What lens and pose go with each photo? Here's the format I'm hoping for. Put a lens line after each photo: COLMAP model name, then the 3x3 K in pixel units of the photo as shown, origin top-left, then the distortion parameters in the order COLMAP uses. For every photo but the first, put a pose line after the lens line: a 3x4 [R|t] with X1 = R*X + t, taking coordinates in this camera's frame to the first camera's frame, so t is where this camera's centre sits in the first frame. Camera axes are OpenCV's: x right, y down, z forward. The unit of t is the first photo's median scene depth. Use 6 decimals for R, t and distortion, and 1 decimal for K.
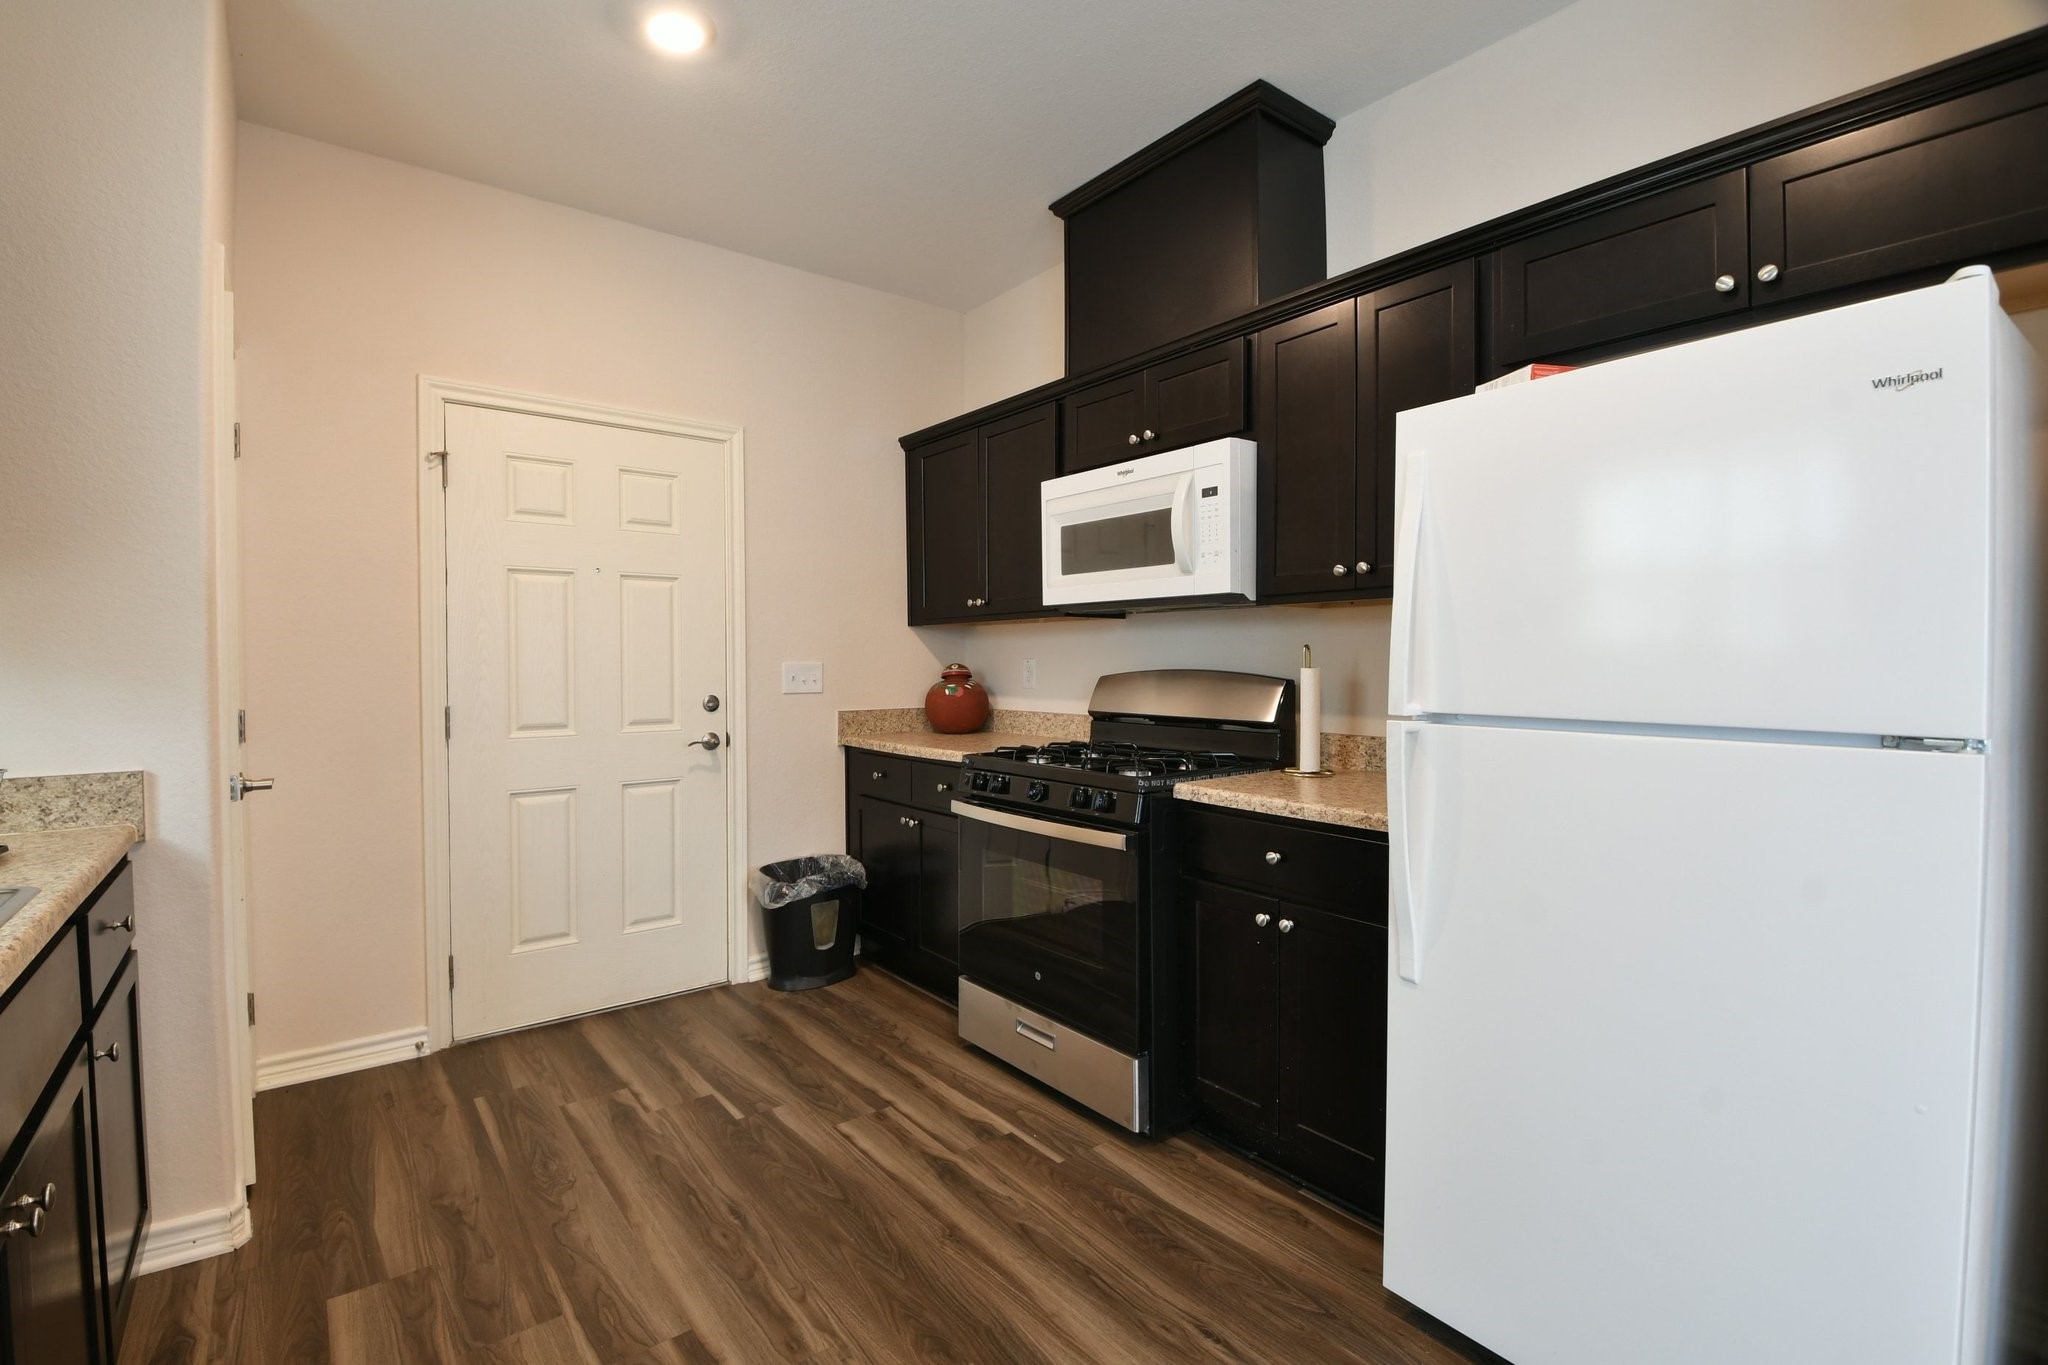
lens RADIAL K [[906.3, 0, 971.8], [0, 906.3, 674.3], [0, 0, 1]] dist [0.026453, -0.036502]
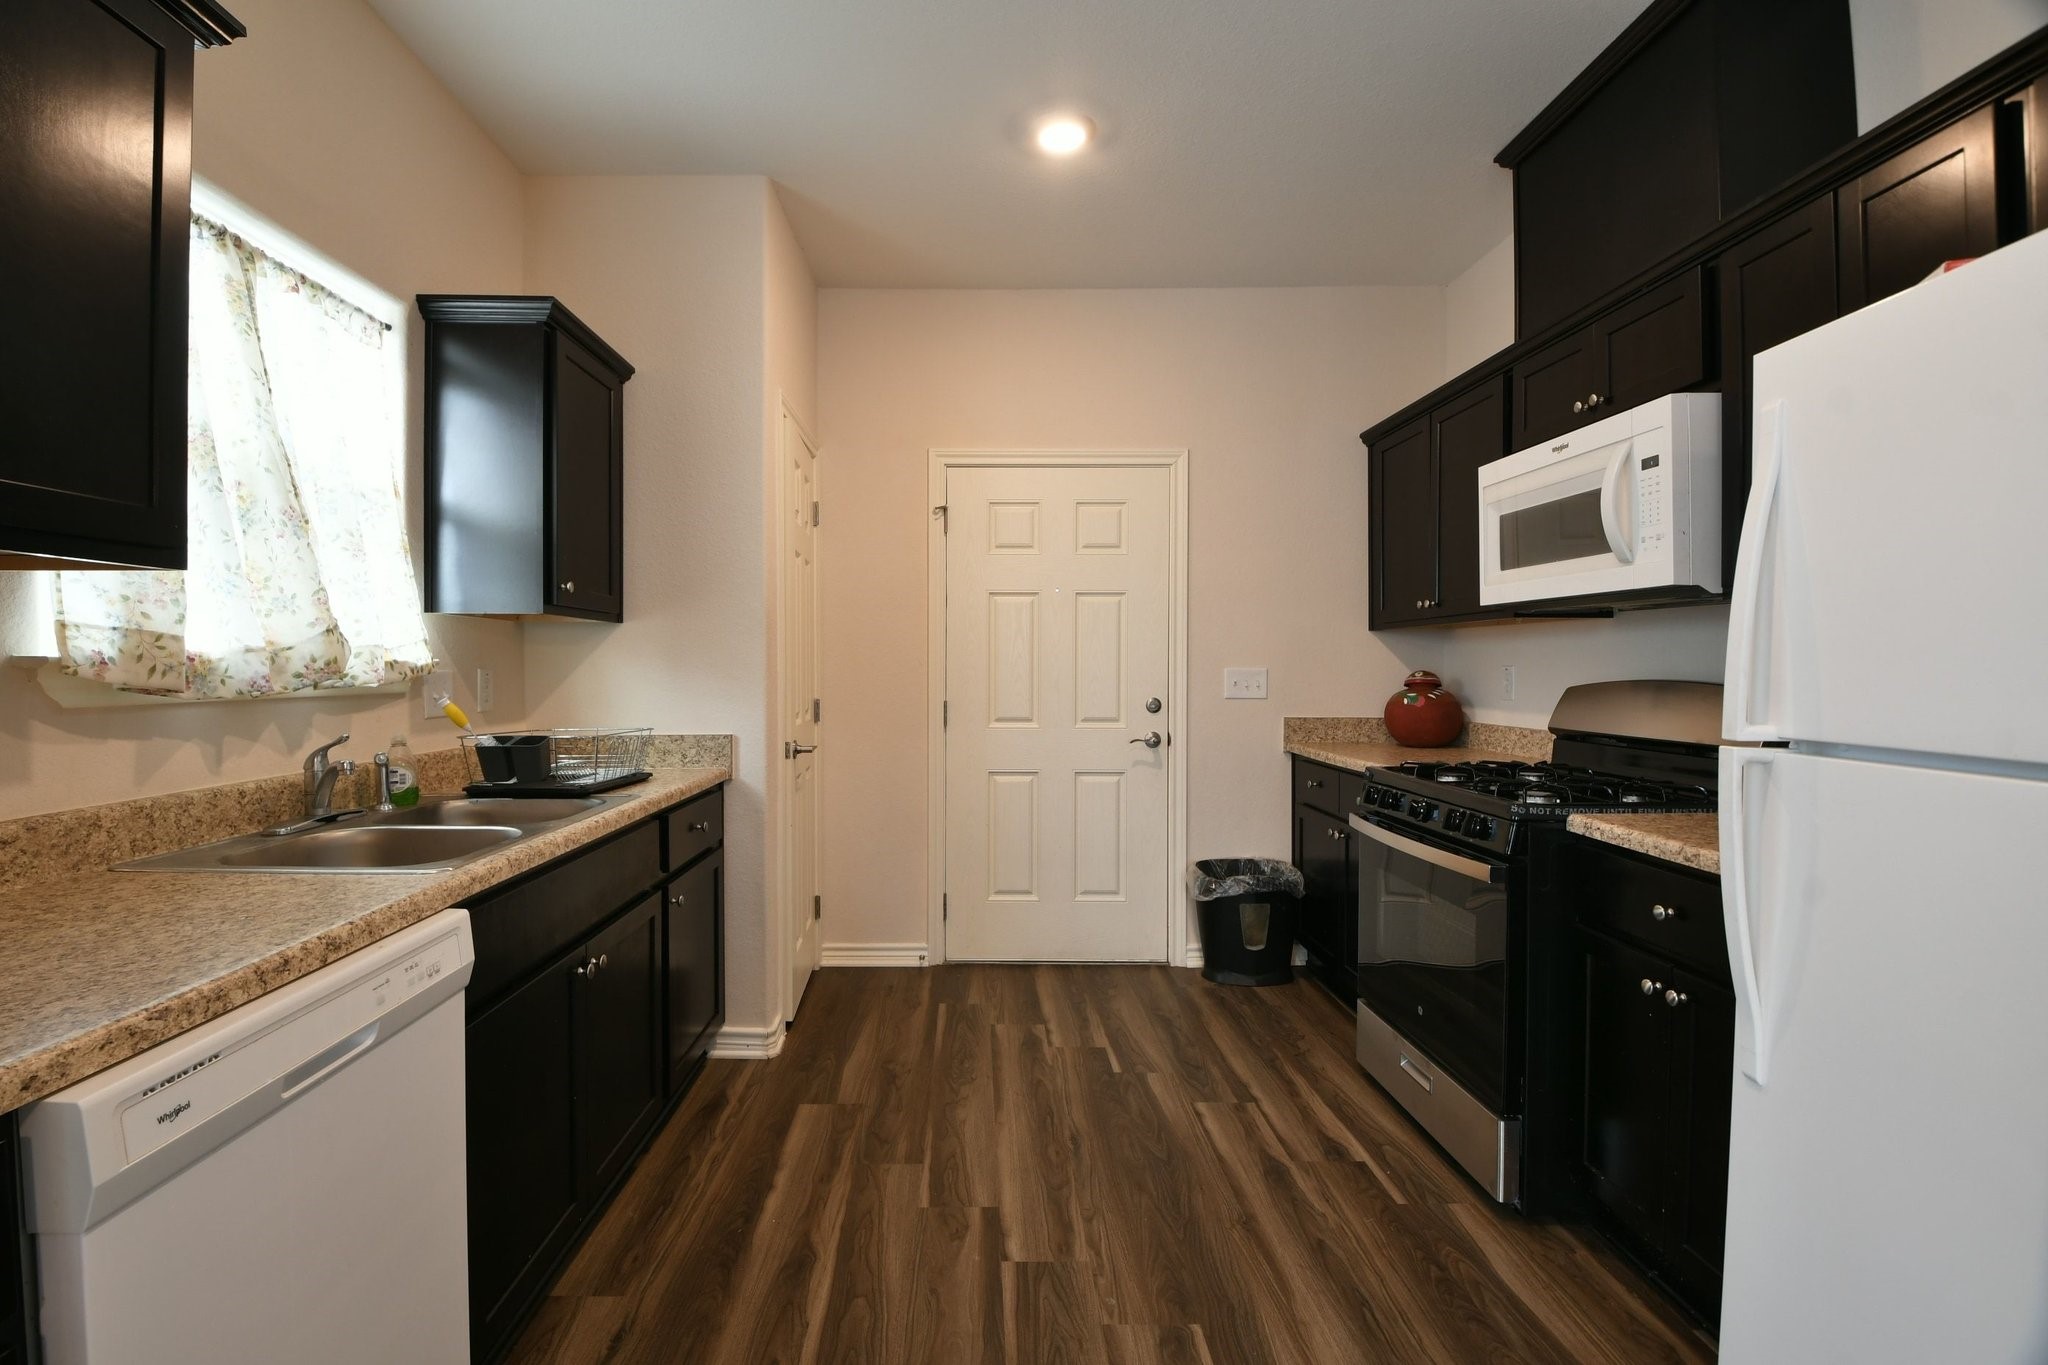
lens RADIAL K [[906.3, 0, 971.8], [0, 906.3, 674.3], [0, 0, 1]] dist [0.026453, -0.036502]
pose [[0.801675, 0.009562, -0.597684, 0.250835], [-0.013194, 0.999912, -0.001700, -0.001000], [0.597615, 0.009249, 0.801730, -0.014870]]
